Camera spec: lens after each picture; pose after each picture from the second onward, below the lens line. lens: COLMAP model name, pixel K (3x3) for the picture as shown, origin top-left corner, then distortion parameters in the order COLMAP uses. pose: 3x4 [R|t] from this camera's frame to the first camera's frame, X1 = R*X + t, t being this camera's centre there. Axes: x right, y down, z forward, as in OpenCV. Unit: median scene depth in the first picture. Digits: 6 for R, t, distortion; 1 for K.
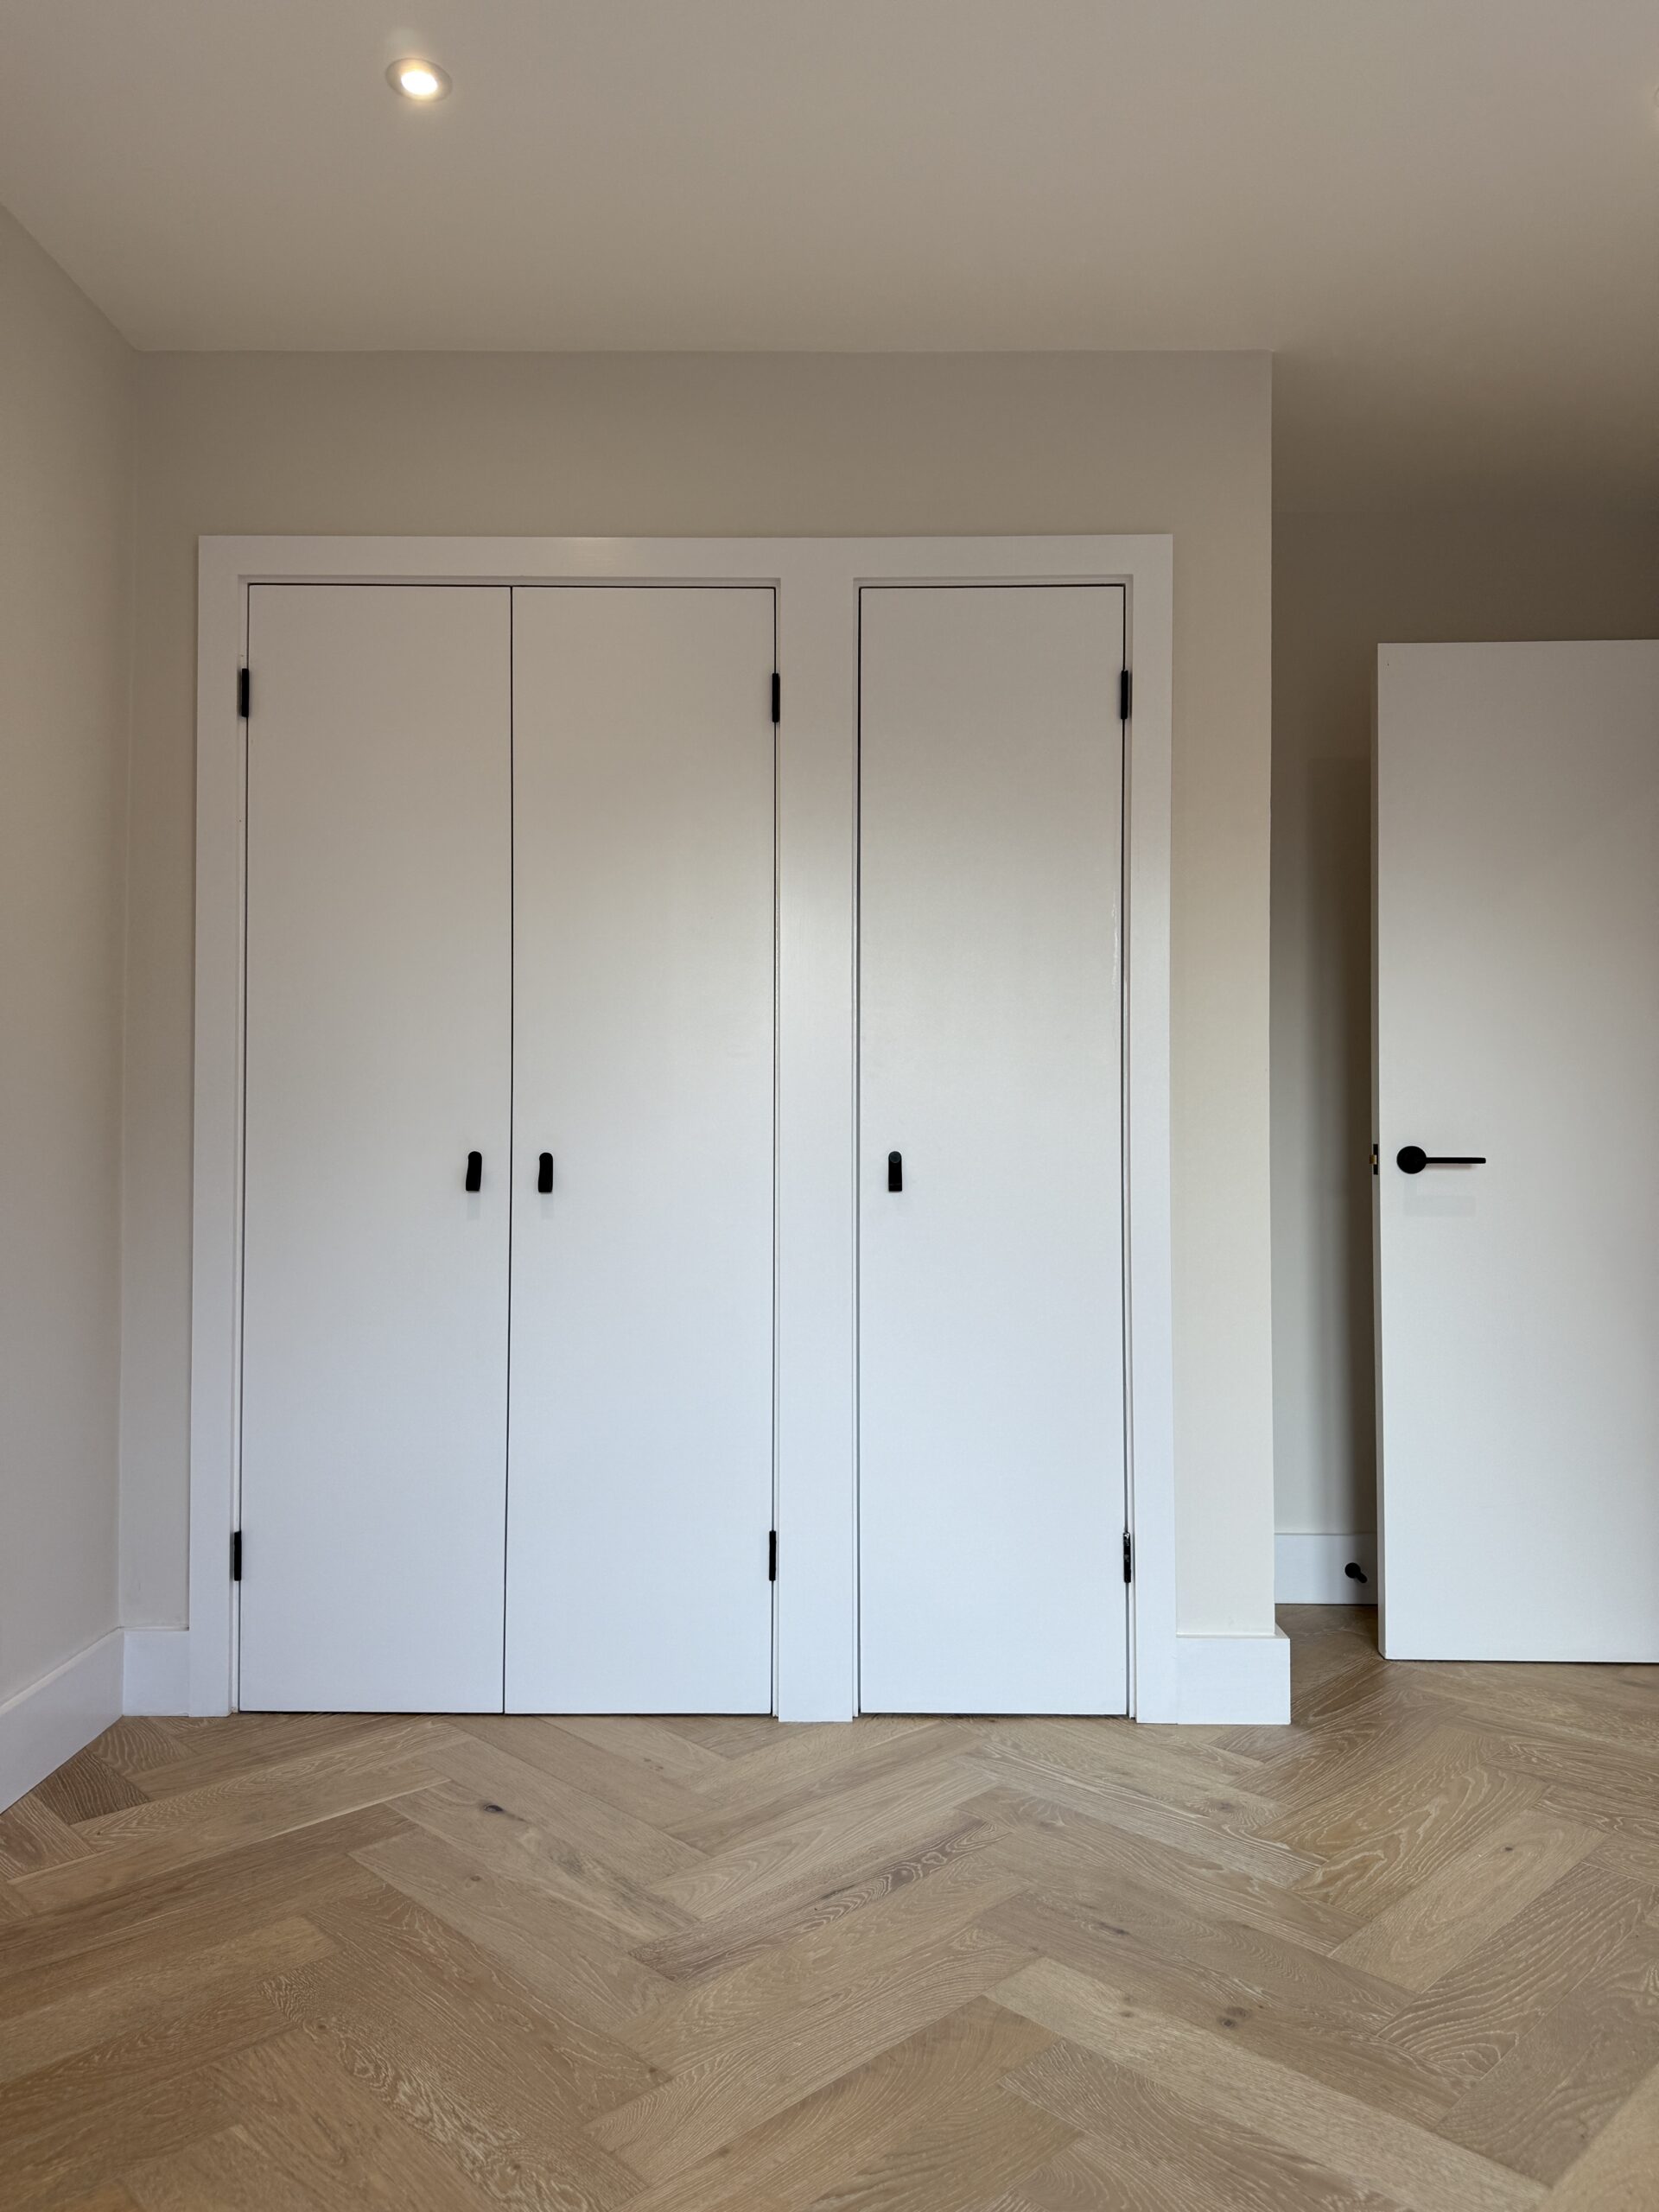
lens RADIAL K [[1586.3, 0, 829.5], [0, 1586.3, 1106.0], [0, 0, 1]] dist [0.005444, 0.002409]
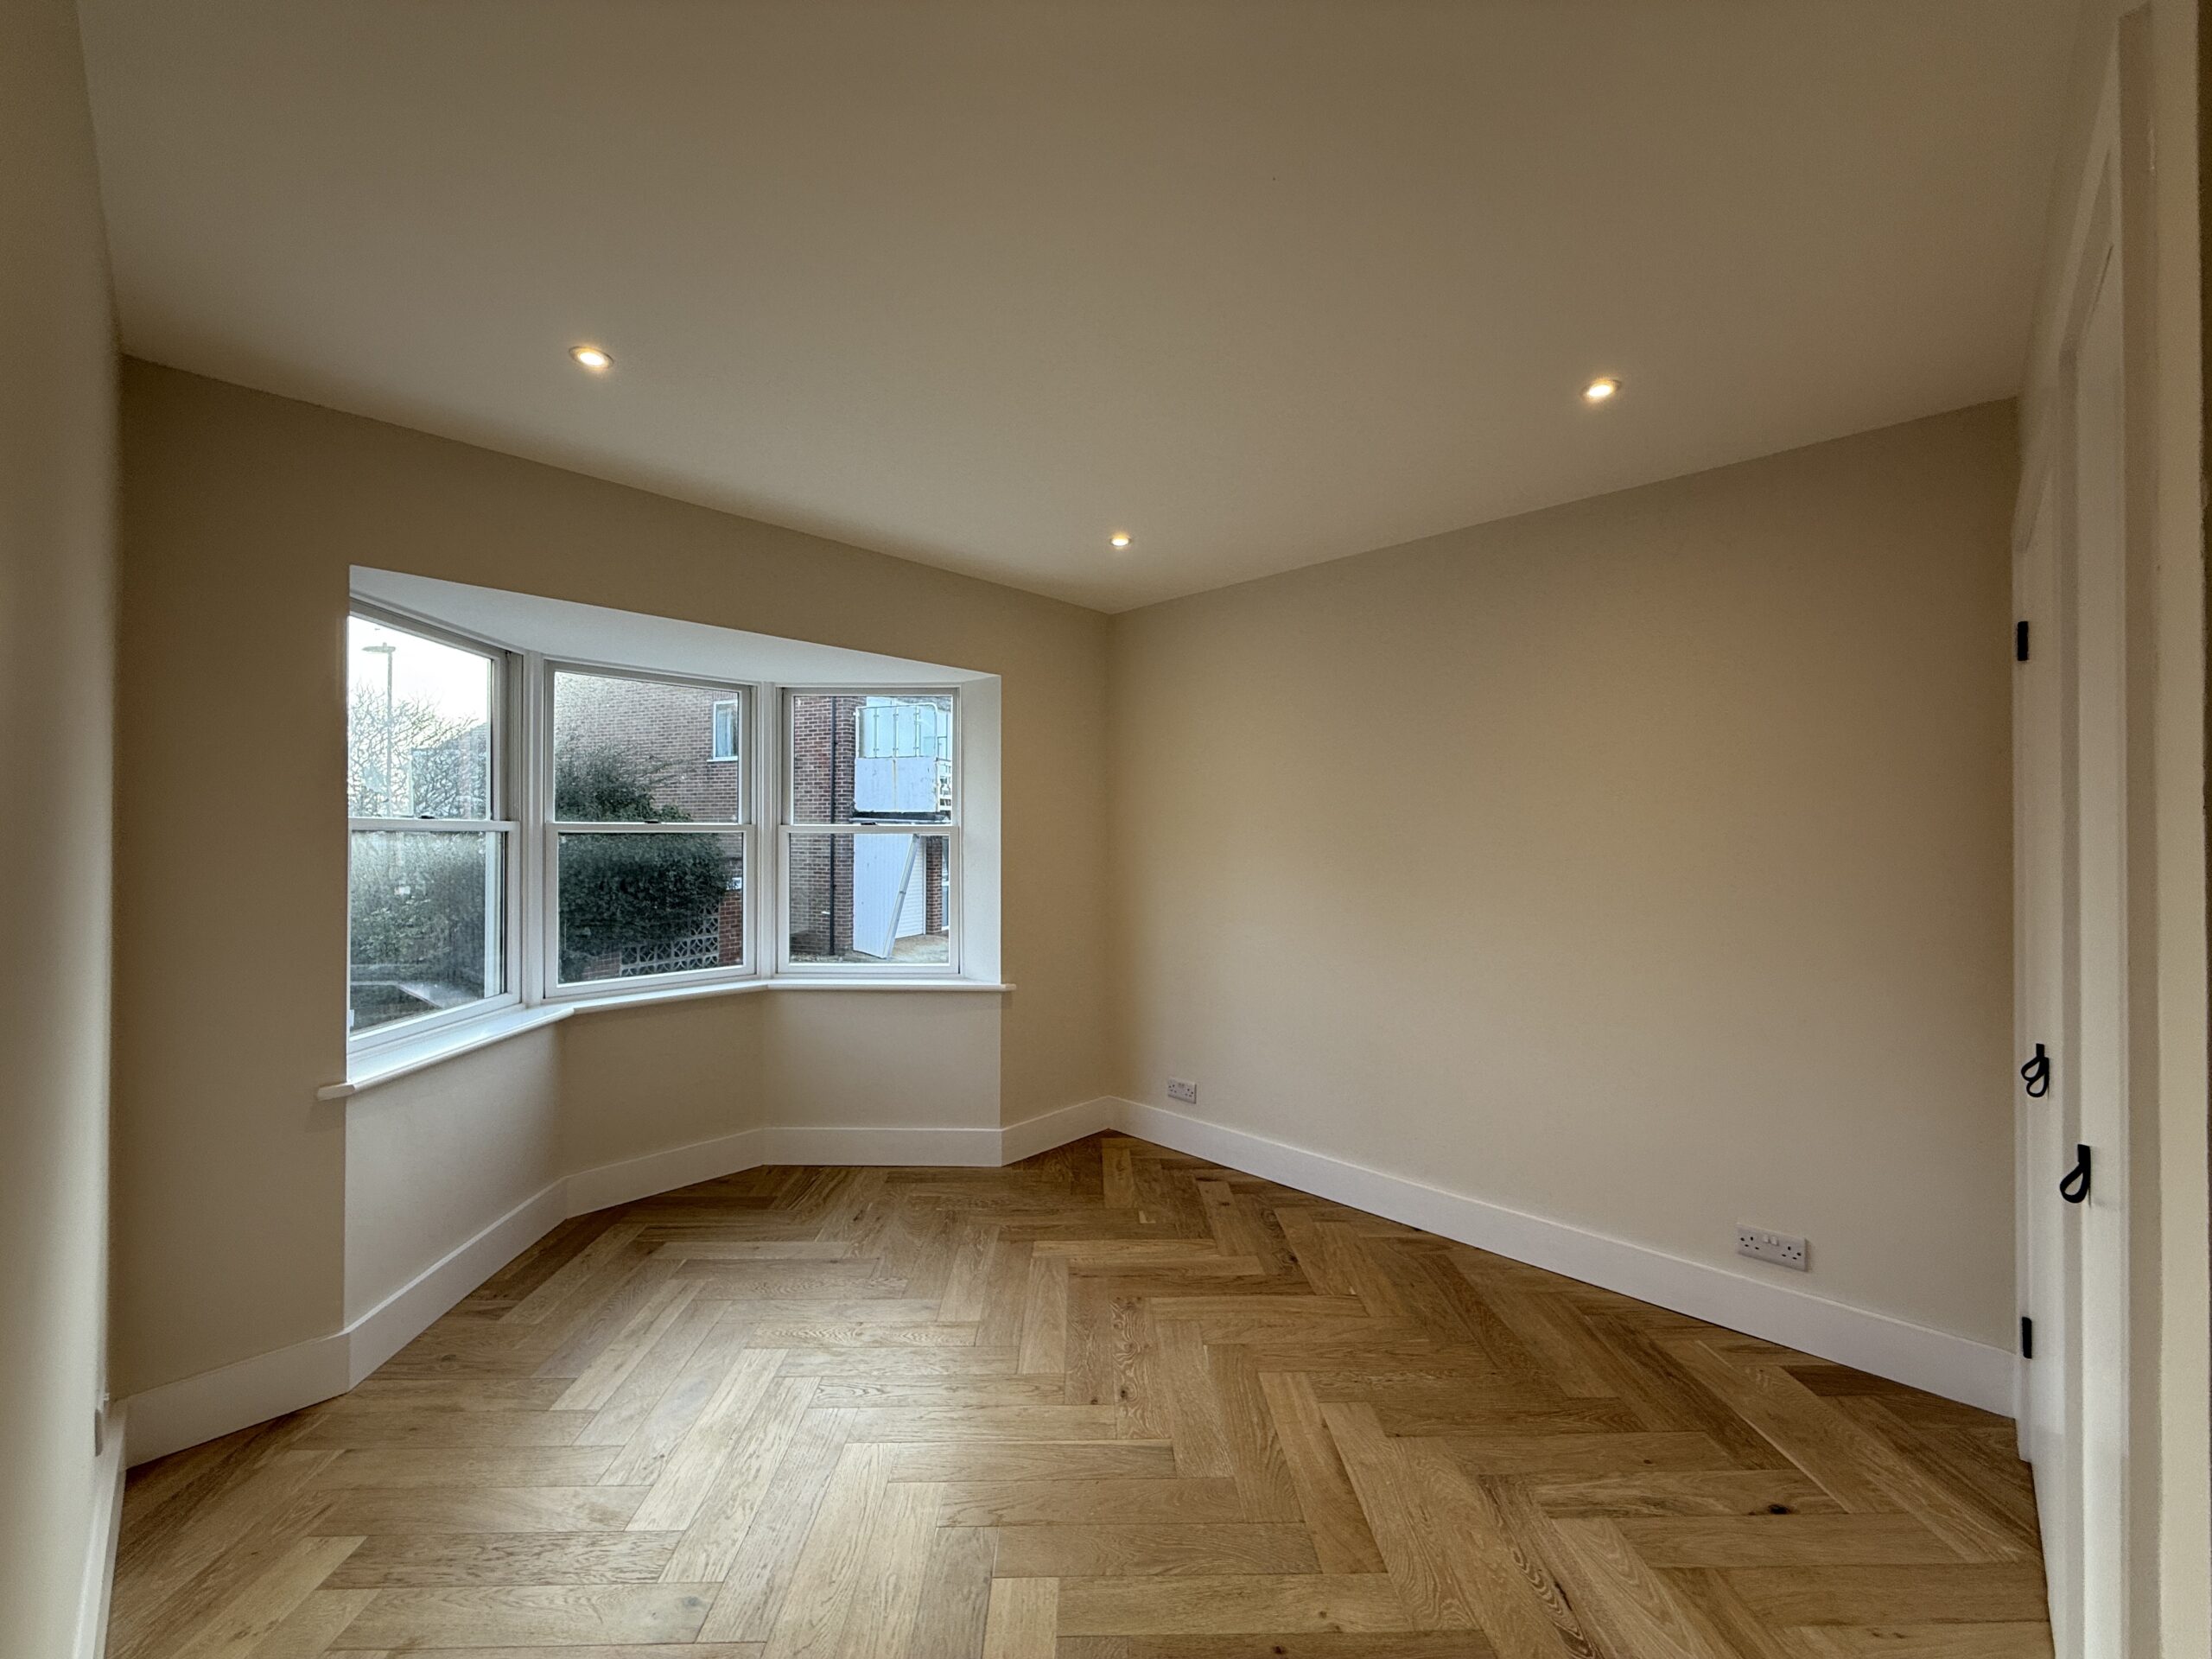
lens RADIAL K [[896.4, 0, 1106.0], [0, 896.4, 829.5], [0, 0, 1]] dist [-0.011795, -0.000229]
pose [[-0.687873, -0.013798, -0.725699, 0.828516], [-0.000524, 0.999828, -0.018514, -0.133998], [0.725830, -0.012355, -0.687763, 1.260238]]
